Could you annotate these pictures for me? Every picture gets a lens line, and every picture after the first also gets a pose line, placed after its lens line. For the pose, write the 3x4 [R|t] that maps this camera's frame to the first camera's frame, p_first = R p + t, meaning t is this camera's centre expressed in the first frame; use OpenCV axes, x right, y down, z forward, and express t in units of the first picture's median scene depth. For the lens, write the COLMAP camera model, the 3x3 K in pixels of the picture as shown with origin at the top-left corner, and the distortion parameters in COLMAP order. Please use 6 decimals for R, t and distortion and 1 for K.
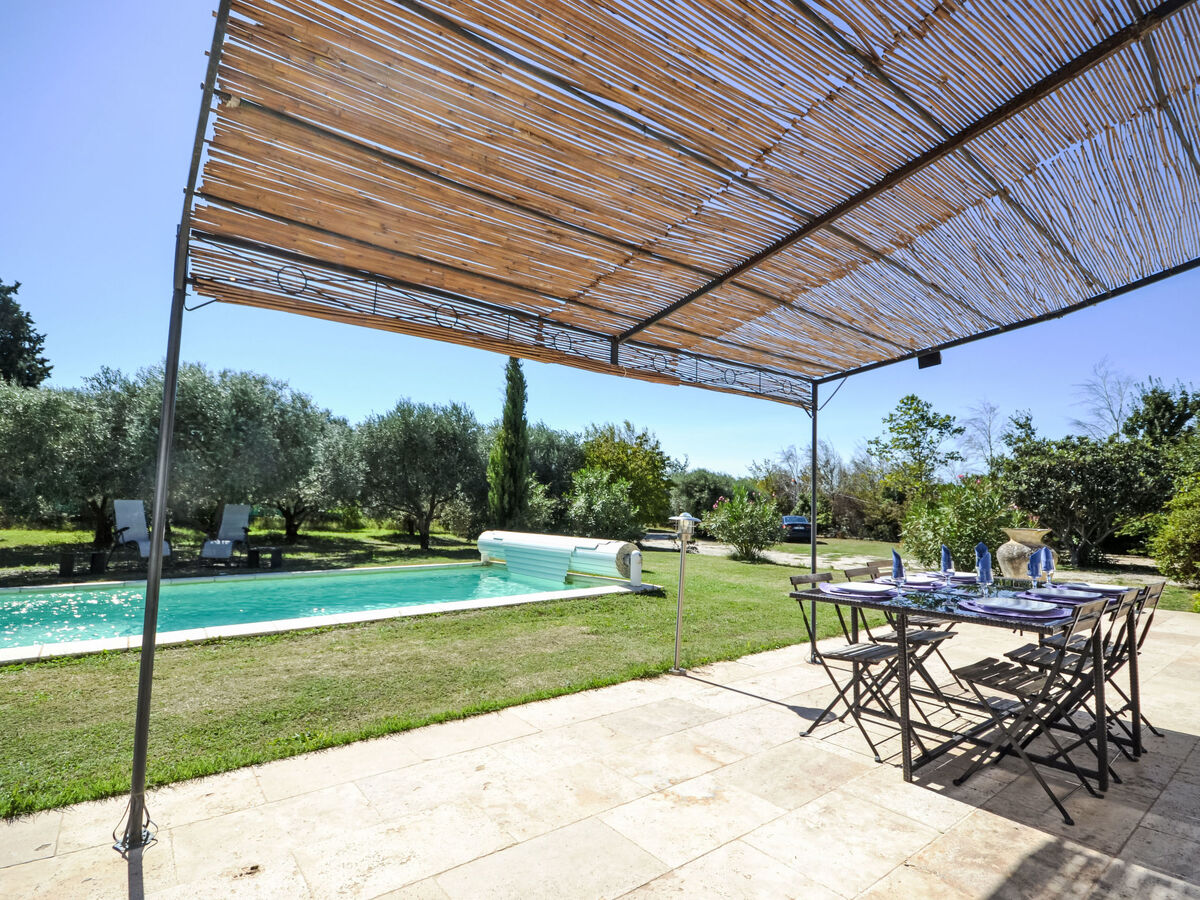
lens RADIAL K [[597.1, 0, 600.0], [0, 597.1, 450.0], [0, 0, 1]] dist [0.021956, -0.016969]
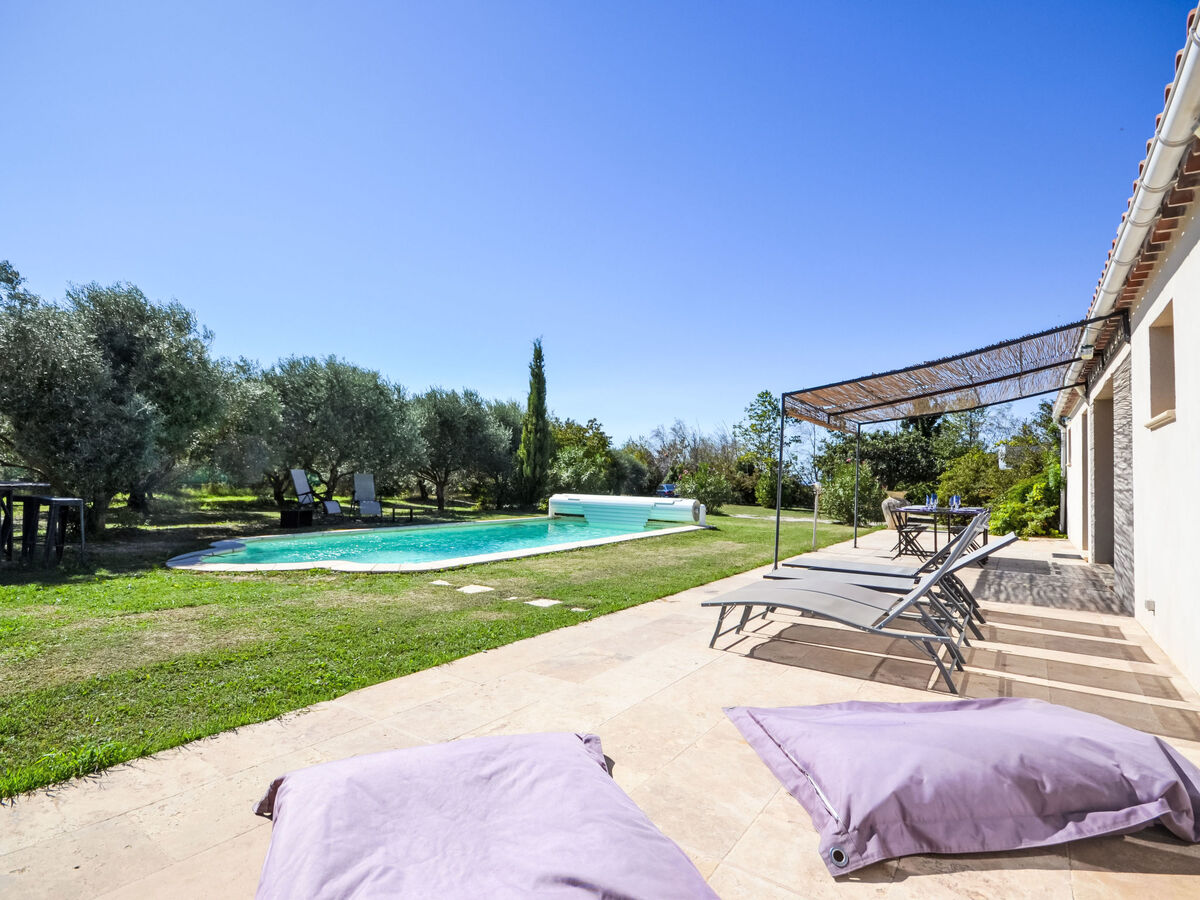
lens RADIAL K [[602.2, 0, 600.0], [0, 602.2, 450.0], [0, 0, 1]] dist [-0.005181, 0.000445]
pose [[0.957322, 0.019218, 0.288385, -0.495462], [-0.034240, 0.998301, 0.047136, -0.036128], [-0.286989, -0.054998, 0.956354, -0.356951]]
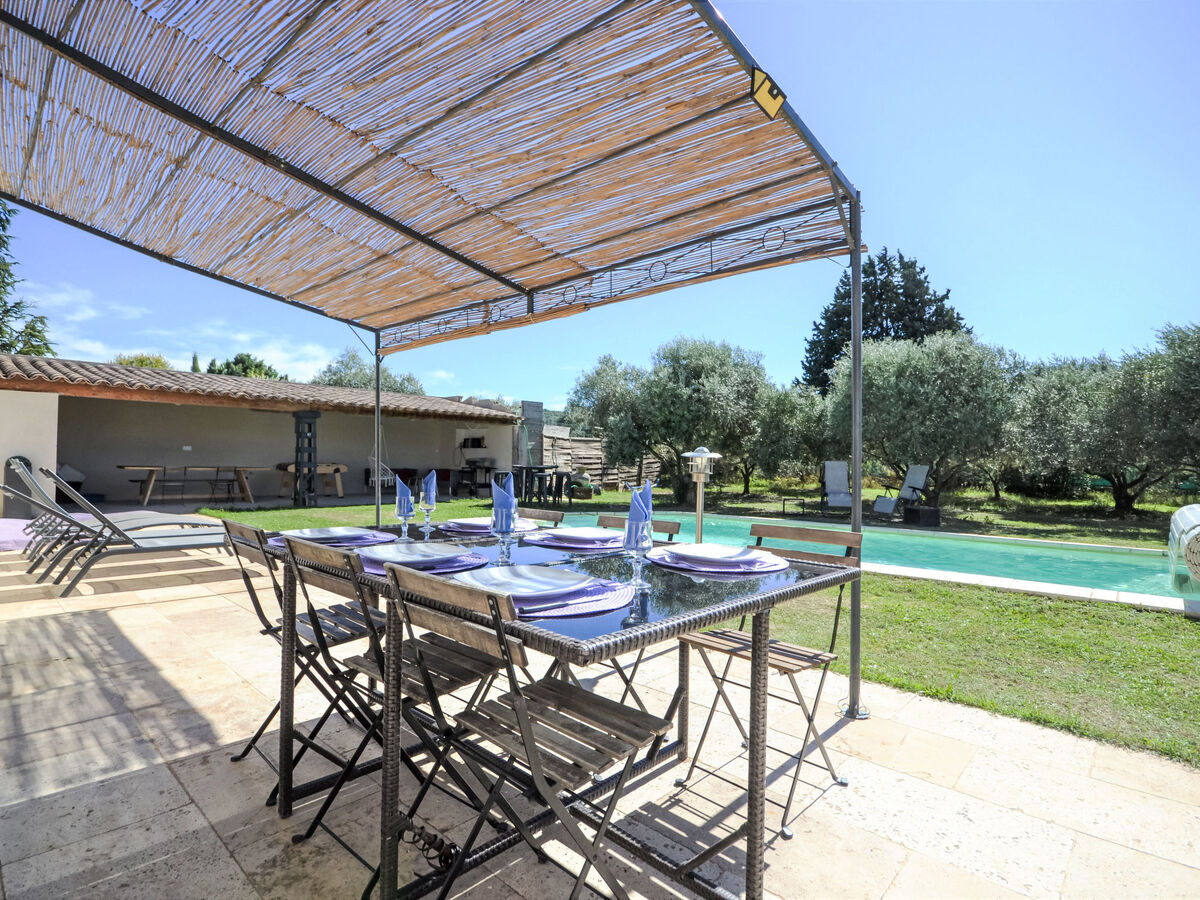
lens RADIAL K [[602.2, 0, 600.0], [0, 602.2, 450.0], [0, 0, 1]] dist [-0.005181, 0.000445]
pose [[0.157525, -0.028880, -0.987093, 0.319071], [0.074346, 0.997082, -0.017307, 0.038641], [0.984712, -0.070660, 0.159212, 0.257355]]
